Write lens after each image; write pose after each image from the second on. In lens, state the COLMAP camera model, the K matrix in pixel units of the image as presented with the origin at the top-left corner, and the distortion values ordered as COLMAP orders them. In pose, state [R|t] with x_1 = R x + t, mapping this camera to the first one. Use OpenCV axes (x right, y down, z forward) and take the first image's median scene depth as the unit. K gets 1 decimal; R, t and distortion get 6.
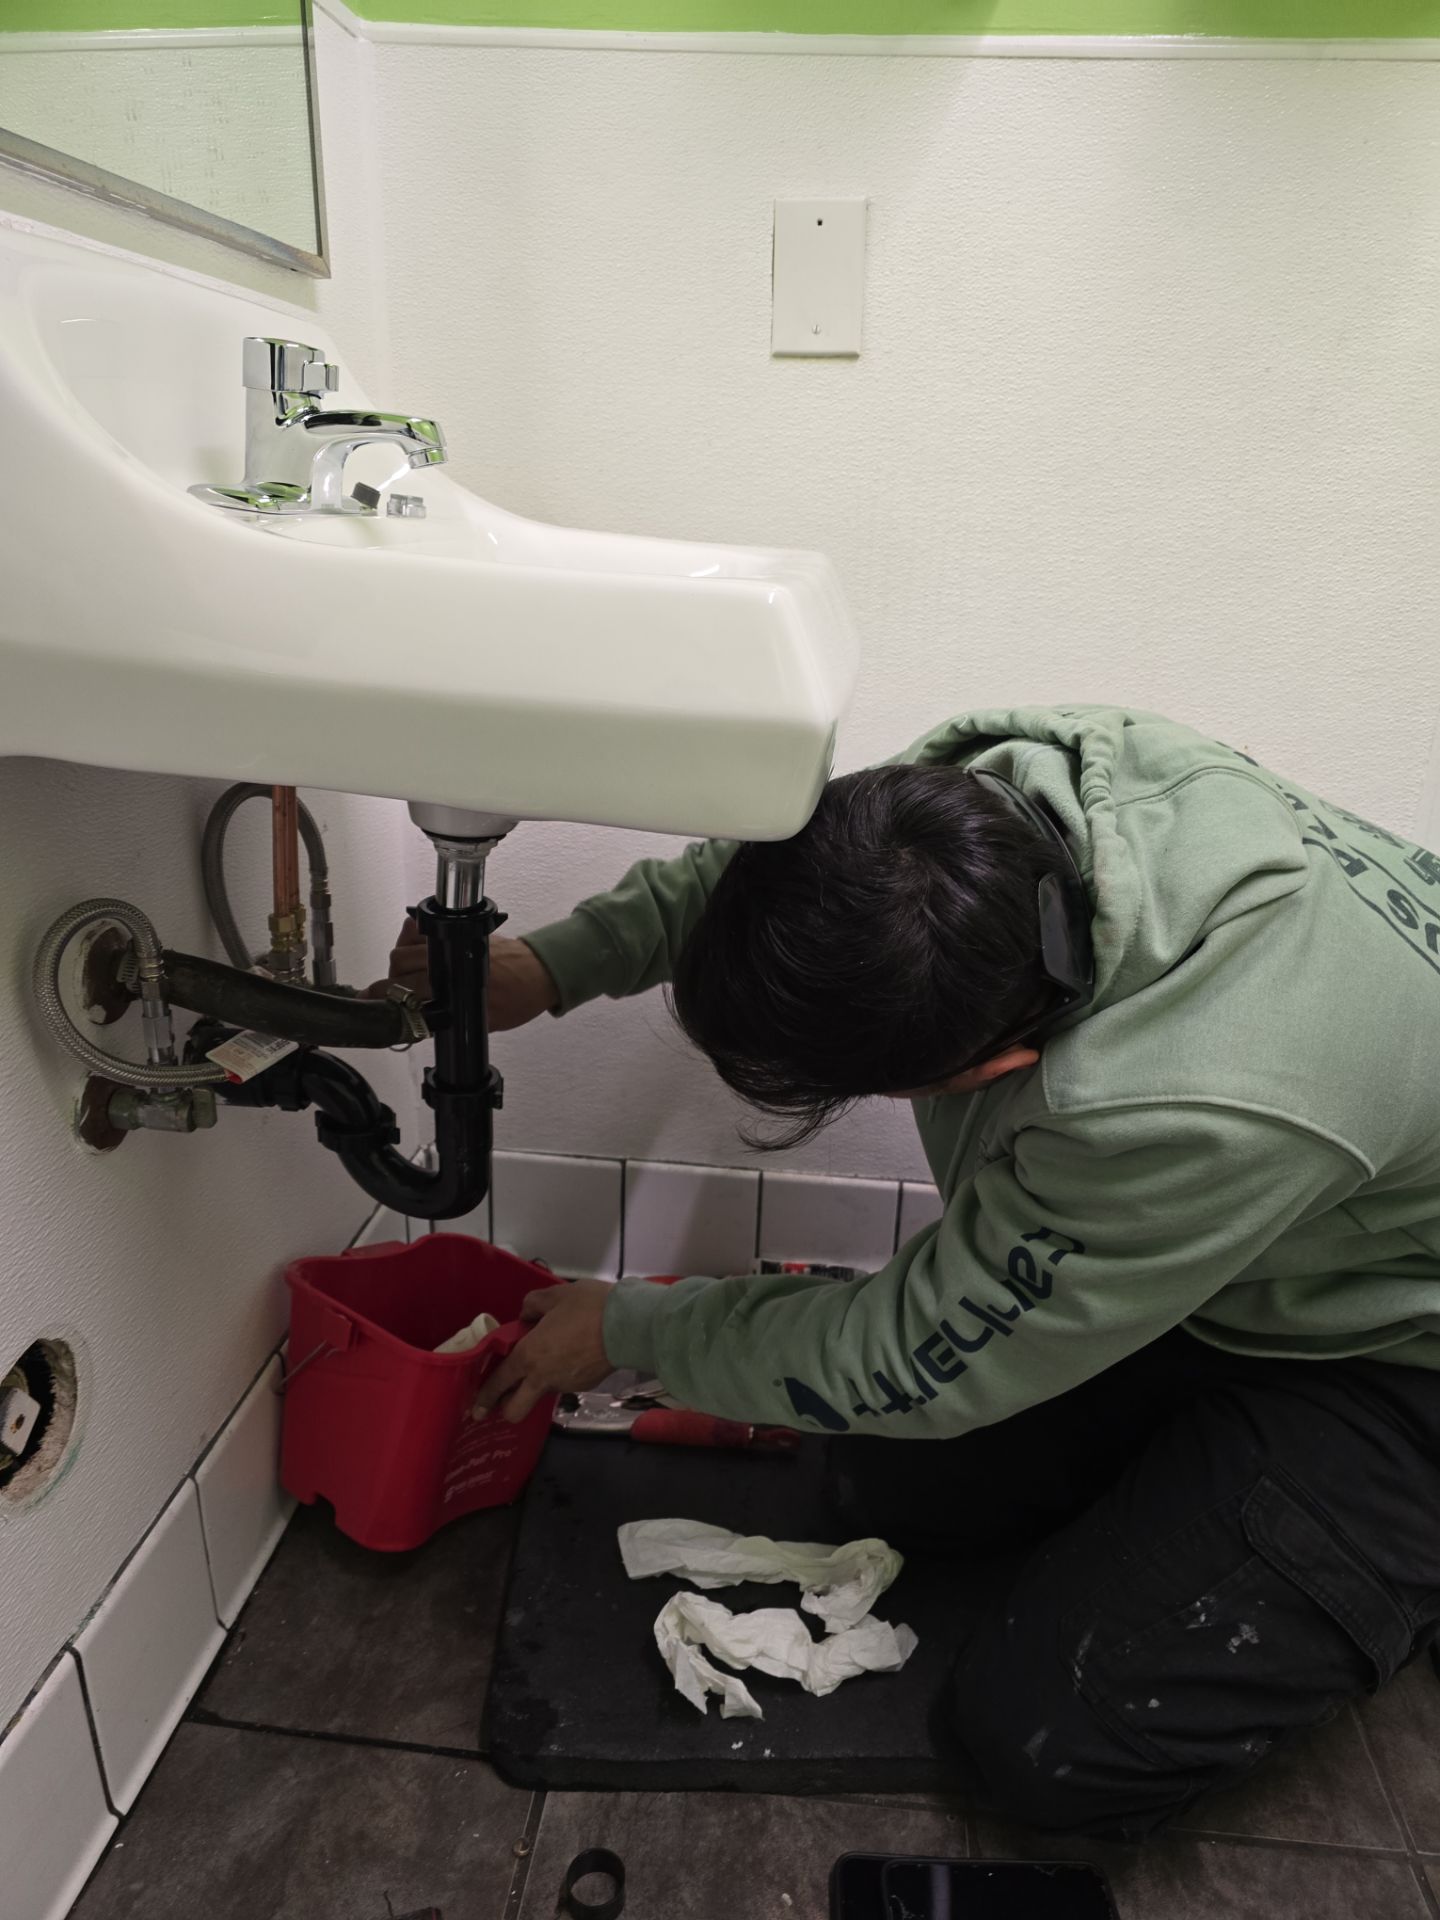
lens RADIAL K [[1287.8, 0, 728.4], [0, 1287.8, 964.5], [0, 0, 1]] dist [0.037923, -0.038584]
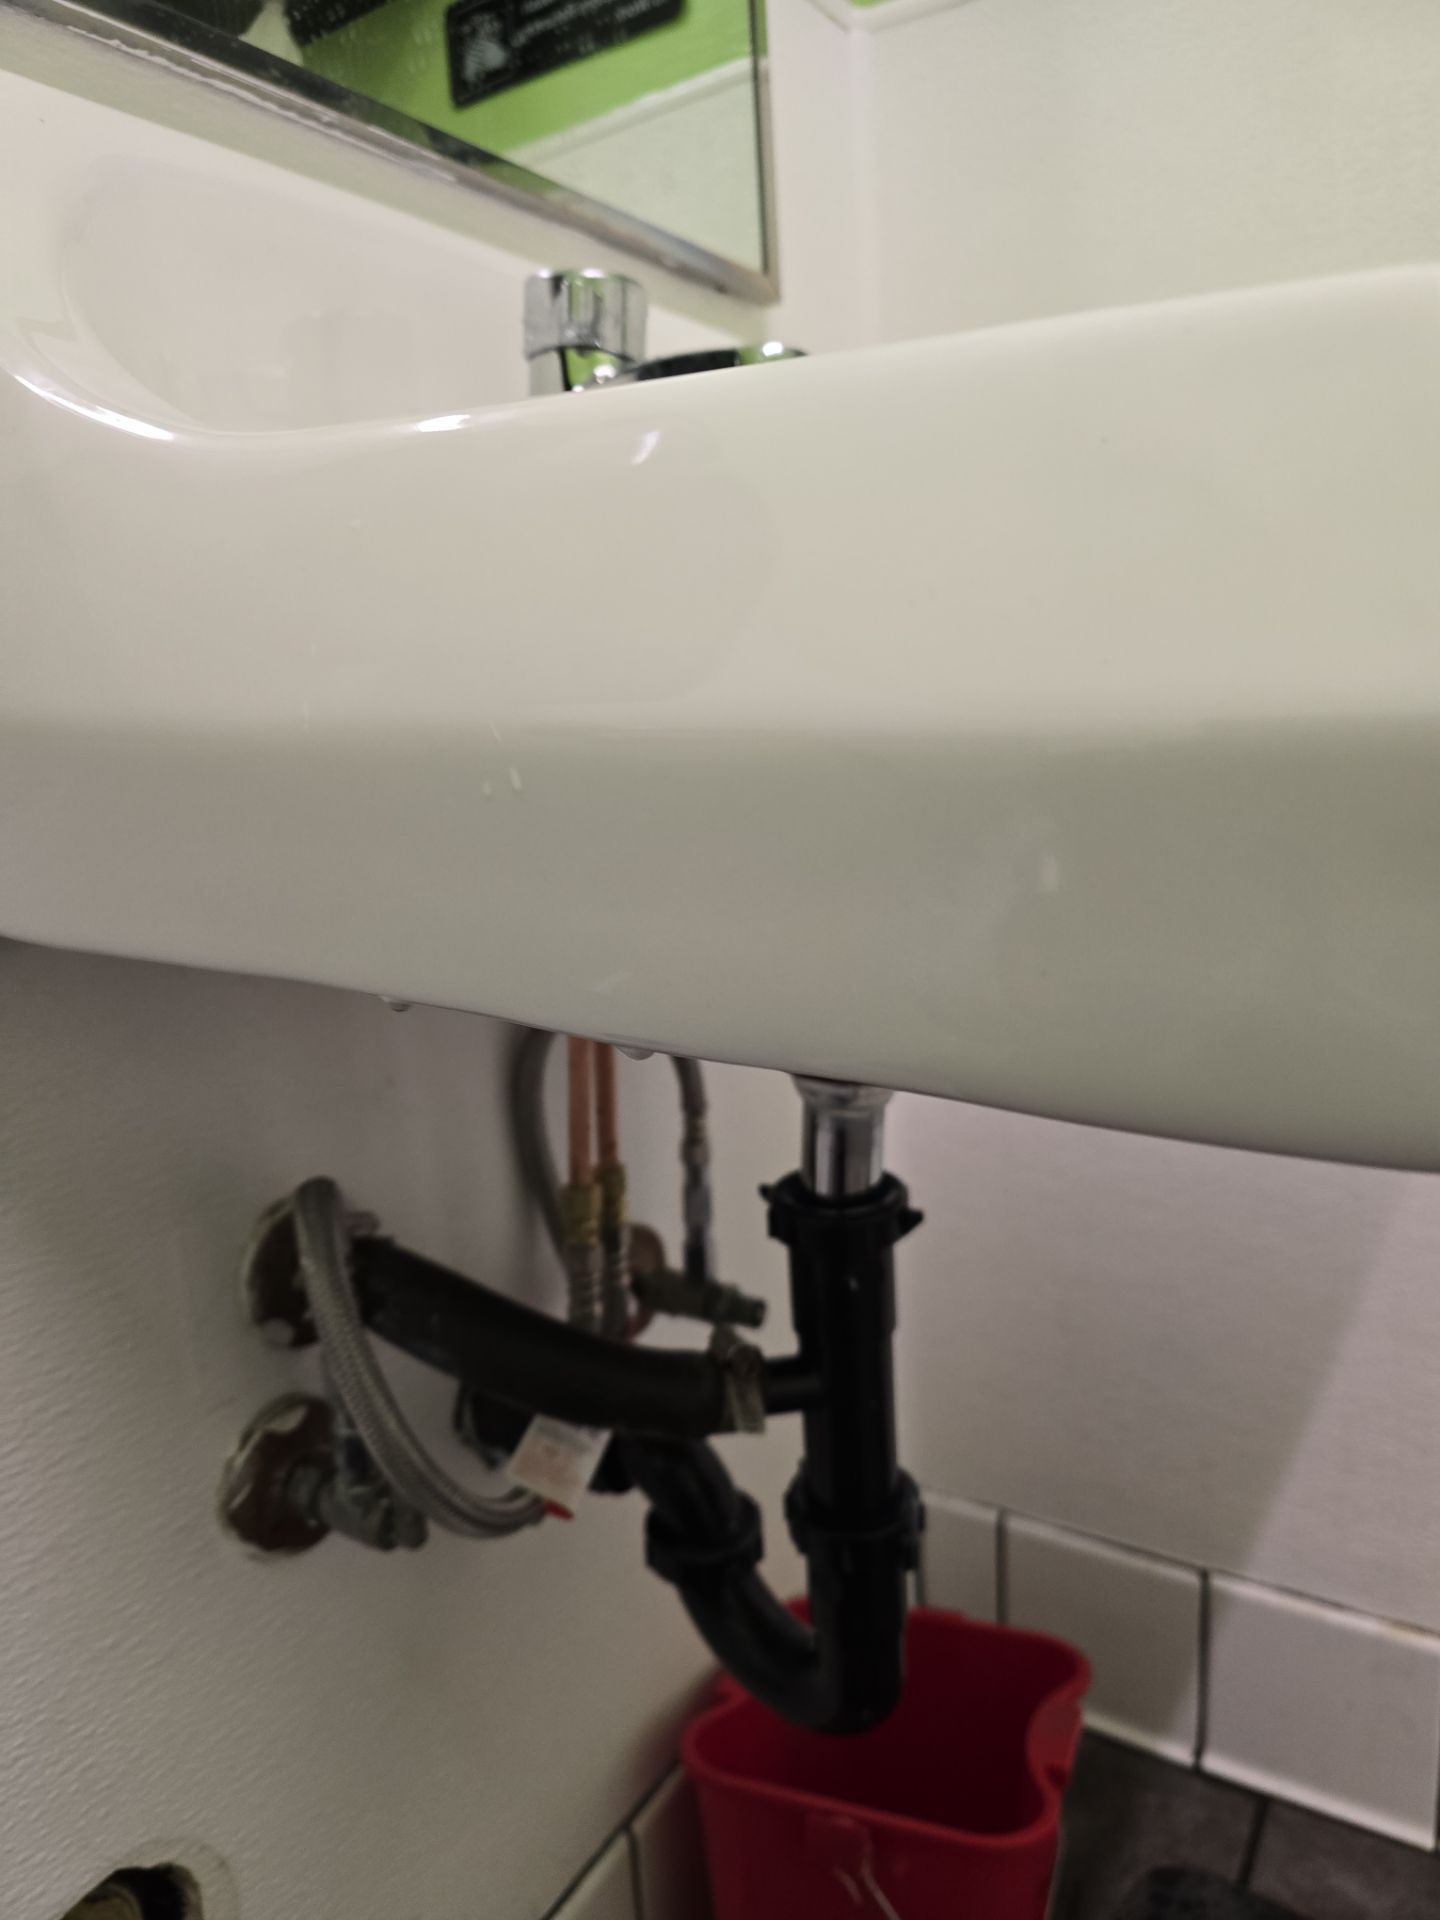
lens RADIAL K [[1310.1, 0, 715.2], [0, 1310.1, 971.3], [0, 0, 1]] dist [0.021030, -0.028346]
pose [[0.886999, -0.000598, -0.461771, 0.004600], [-0.069928, 0.988292, -0.135603, -0.058883], [0.456446, 0.152570, 0.876572, 0.462156]]
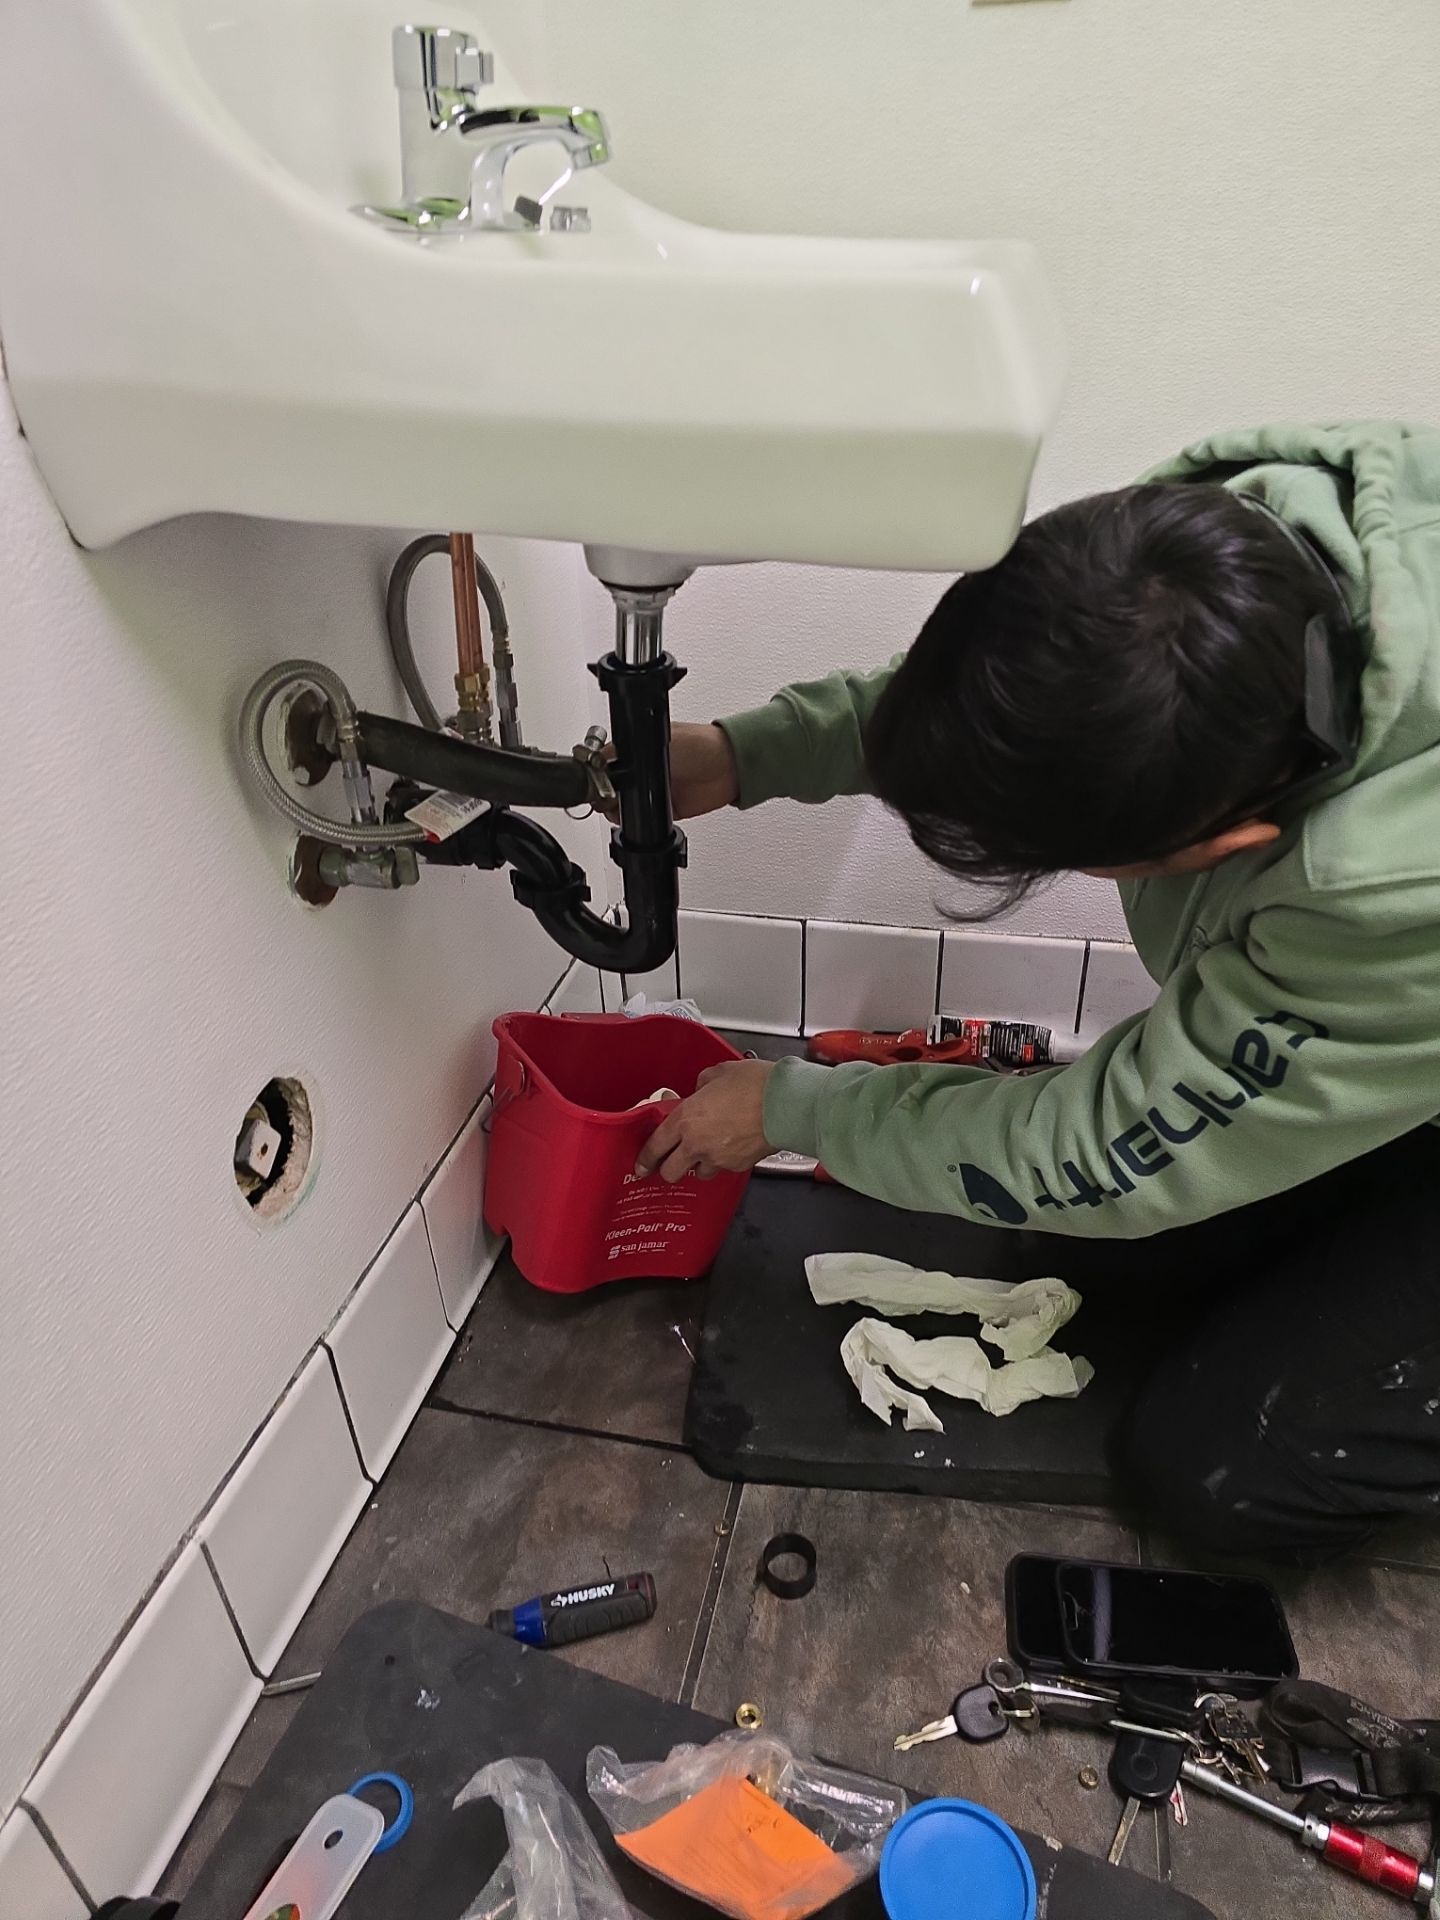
lens RADIAL K [[1281.8, 0, 739.0], [0, 1281.8, 952.8], [0, 0, 1]] dist [0.049437, -0.051021]
pose [[0.991476, 0.005037, -0.130193, -0.003993], [0.017956, 0.984435, 0.174827, 0.003492], [0.129048, -0.175674, 0.975954, 0.011922]]
